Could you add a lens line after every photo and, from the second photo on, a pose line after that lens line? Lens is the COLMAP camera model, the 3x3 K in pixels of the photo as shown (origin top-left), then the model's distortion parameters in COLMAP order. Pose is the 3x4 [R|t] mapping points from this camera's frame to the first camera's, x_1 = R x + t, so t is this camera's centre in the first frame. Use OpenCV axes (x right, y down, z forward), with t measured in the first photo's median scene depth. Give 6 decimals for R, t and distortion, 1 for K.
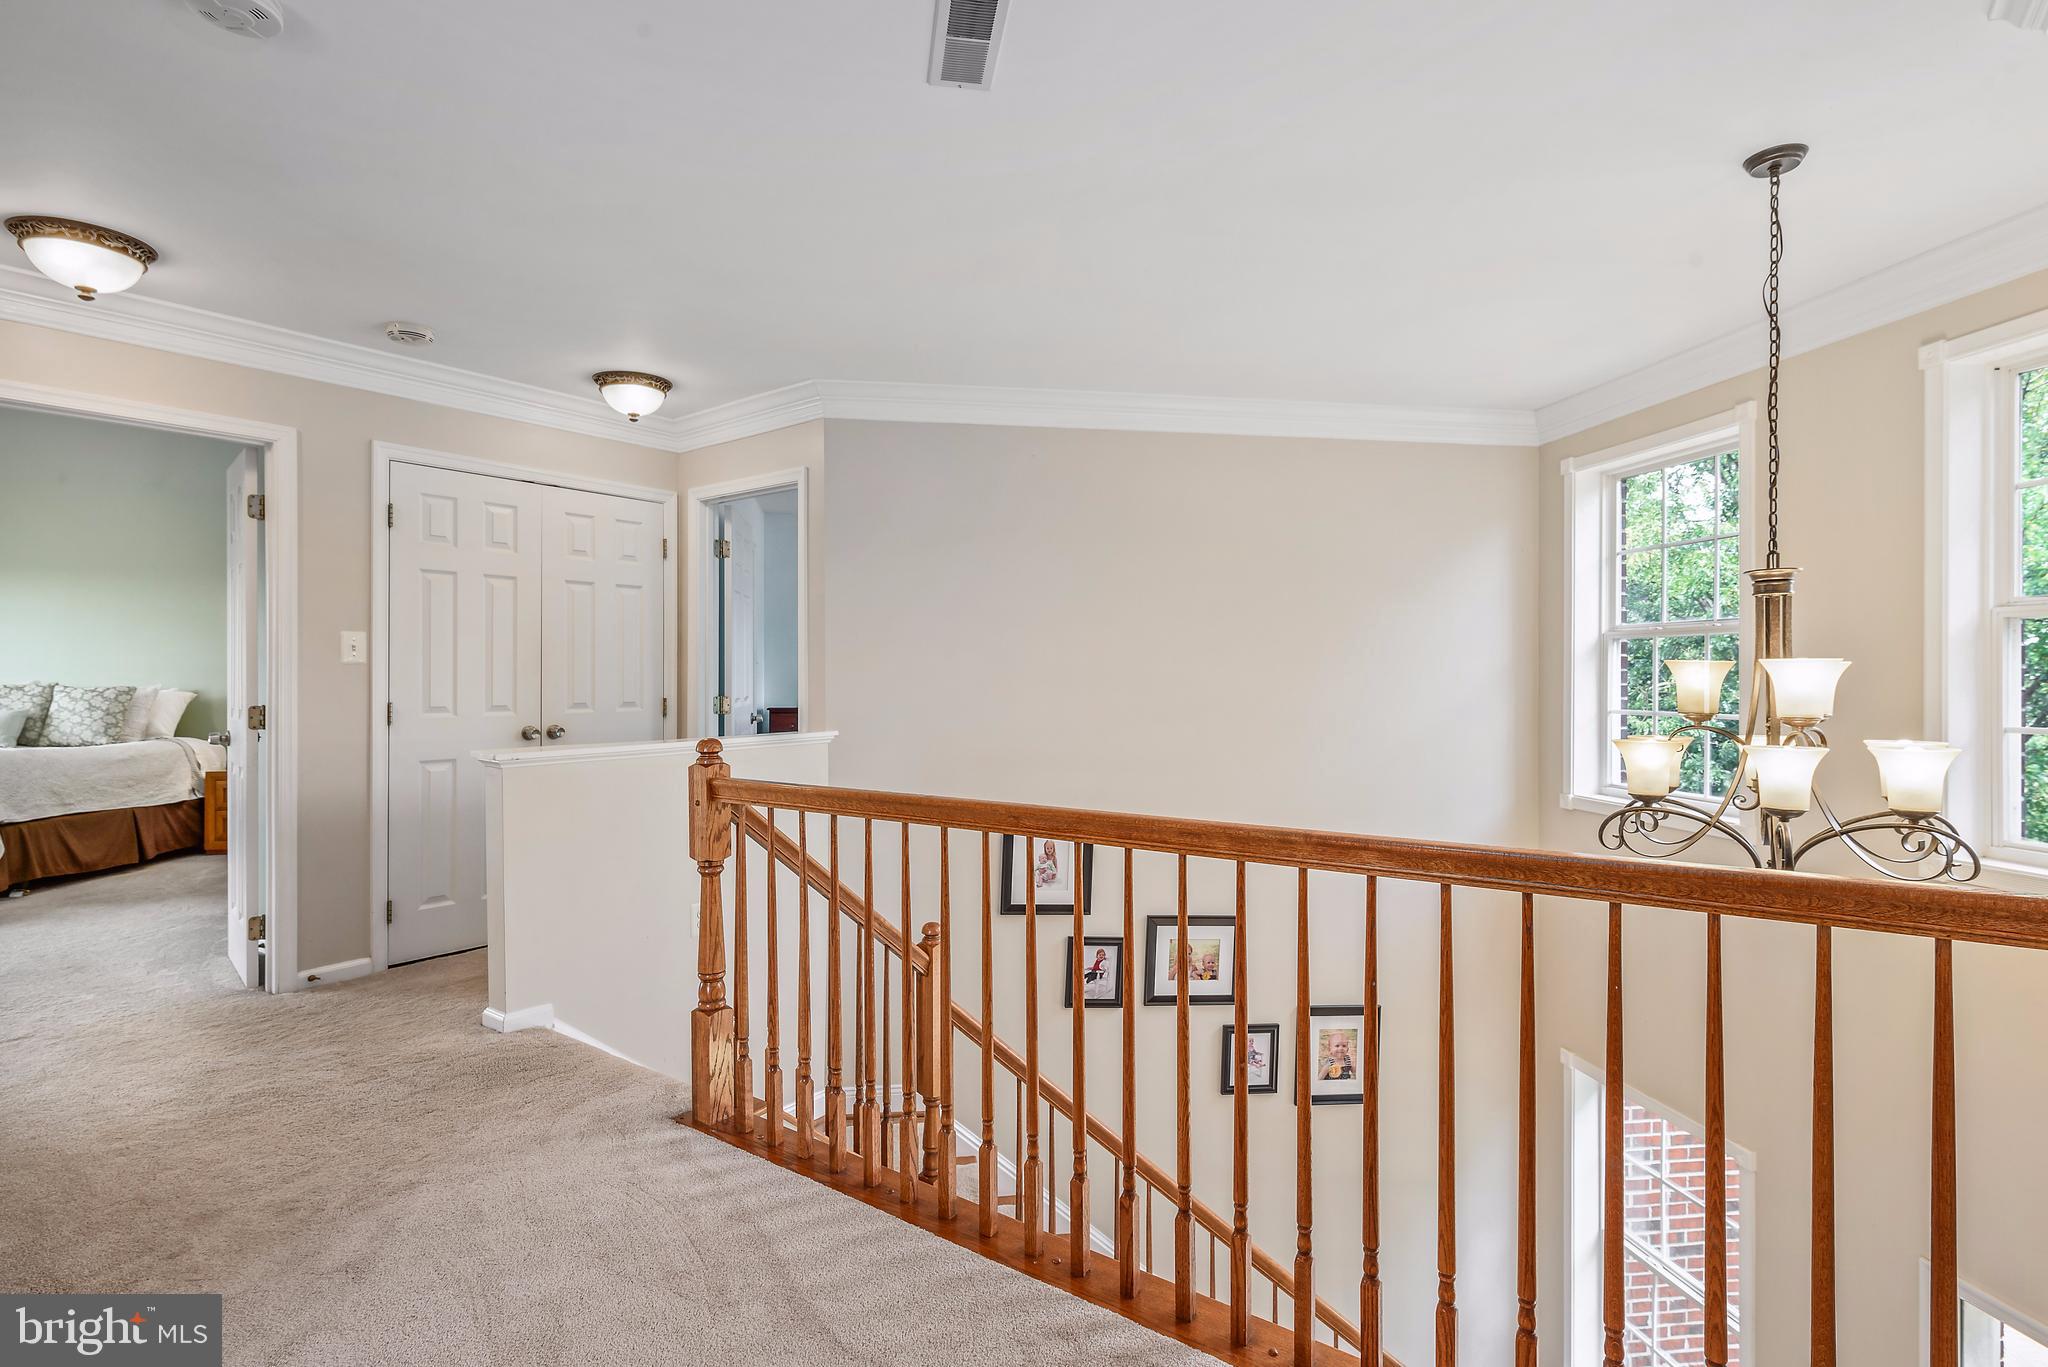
lens RADIAL K [[997.3, 0, 1023.6], [0, 997.3, 677.2], [0, 0, 1]] dist [0.001554, 0.000402]
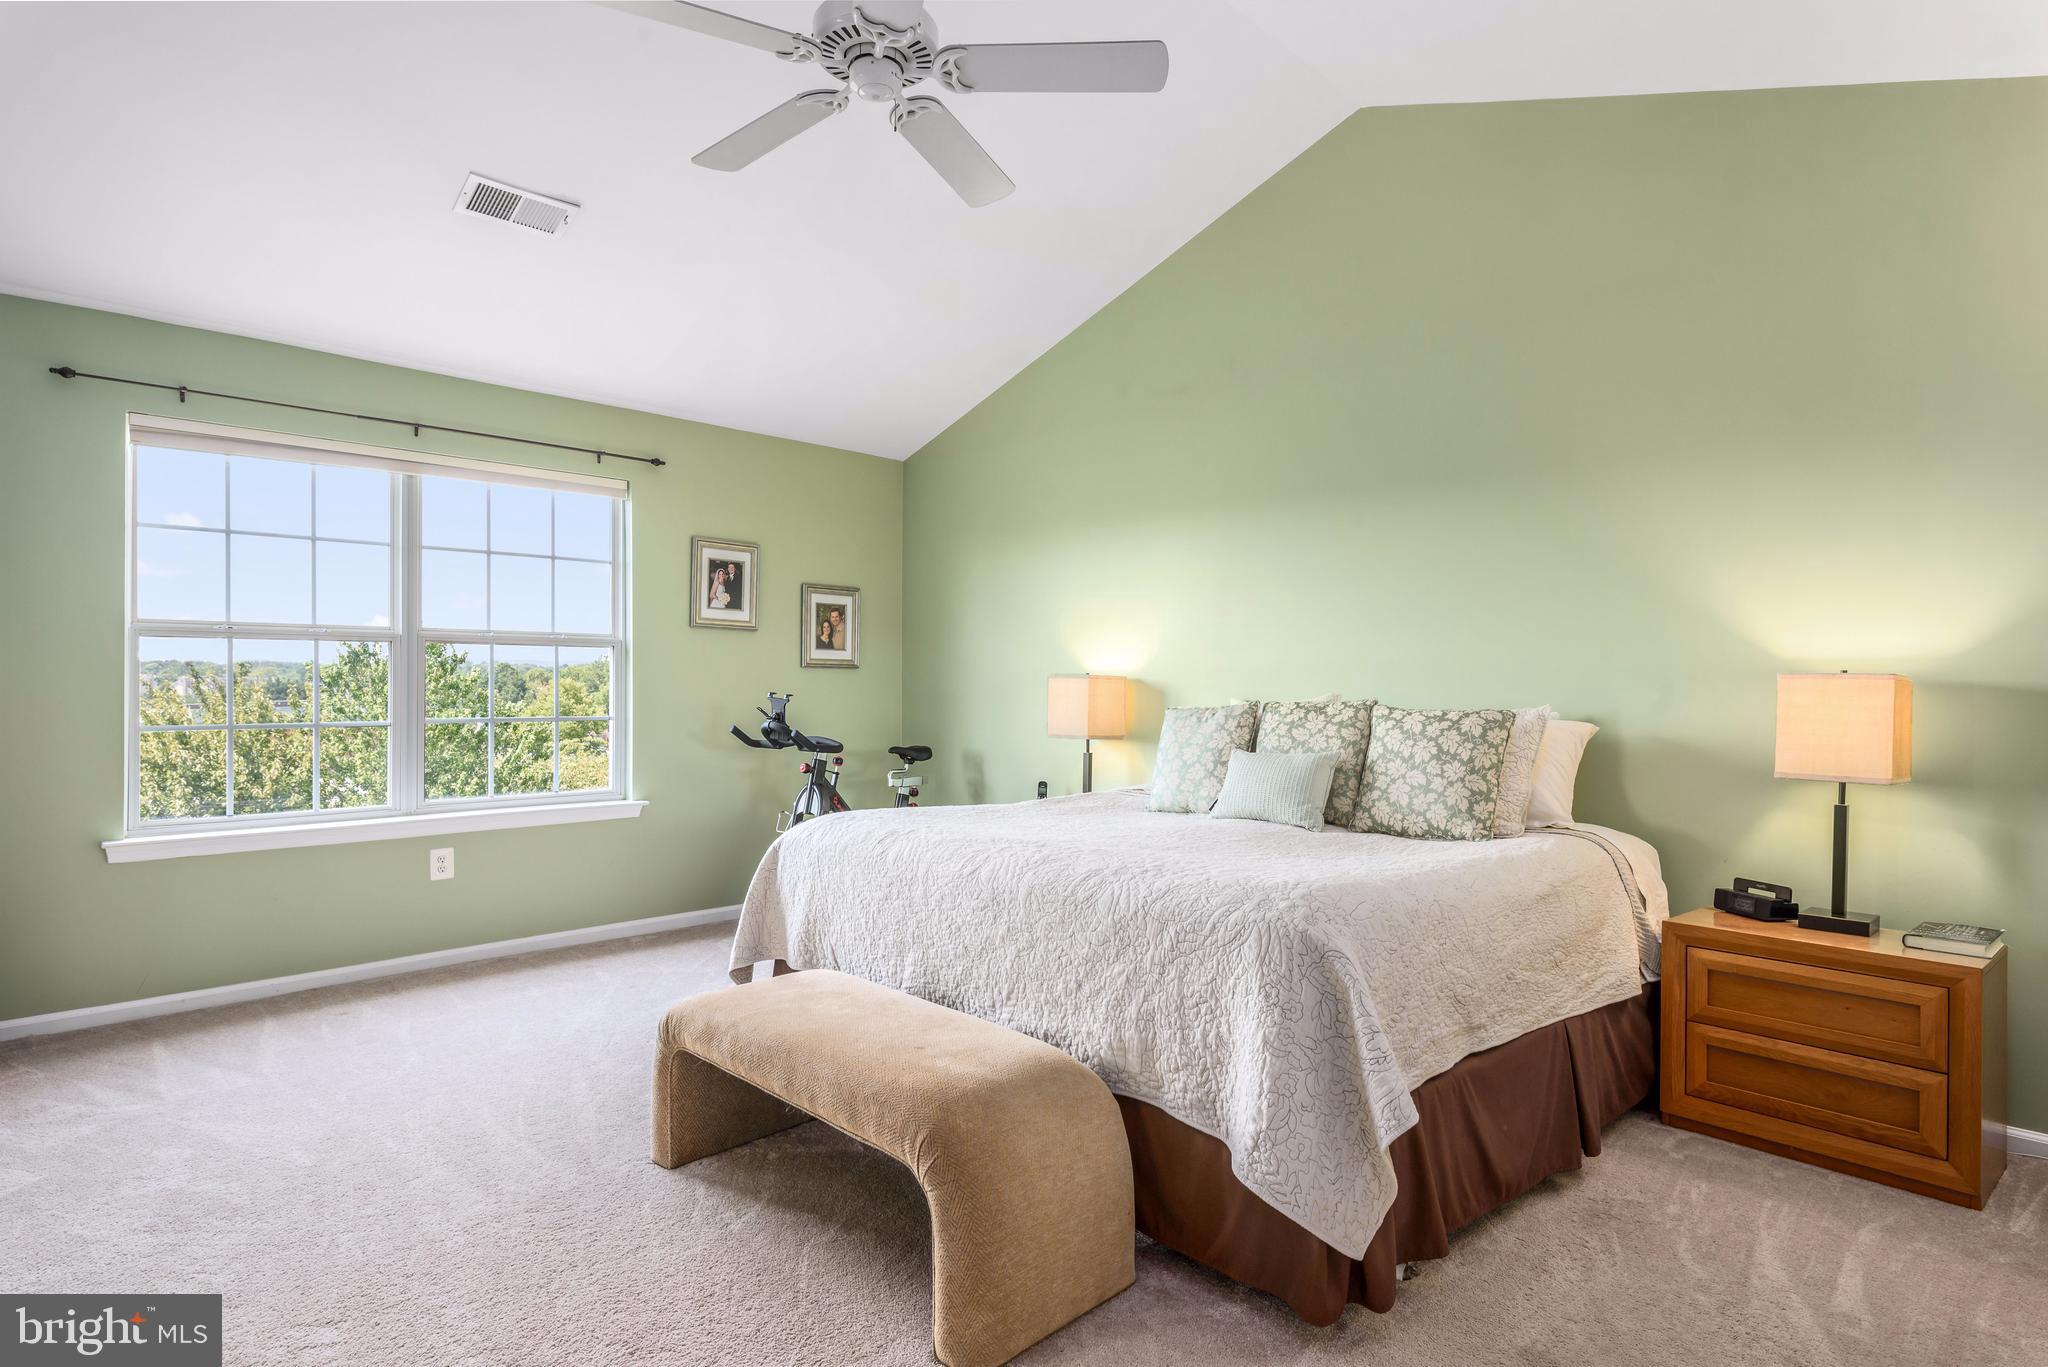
lens RADIAL K [[1109.6, 0, 1028.0], [0, 1109.6, 675.7], [0, 0, 1]] dist [0.002142, -0.001184]
pose [[0.594157, 0.002669, -0.804345, -0.634069], [-0.009411, 0.999949, -0.003634, -0.002761], [0.804294, 0.009729, 0.594152, 0.539033]]
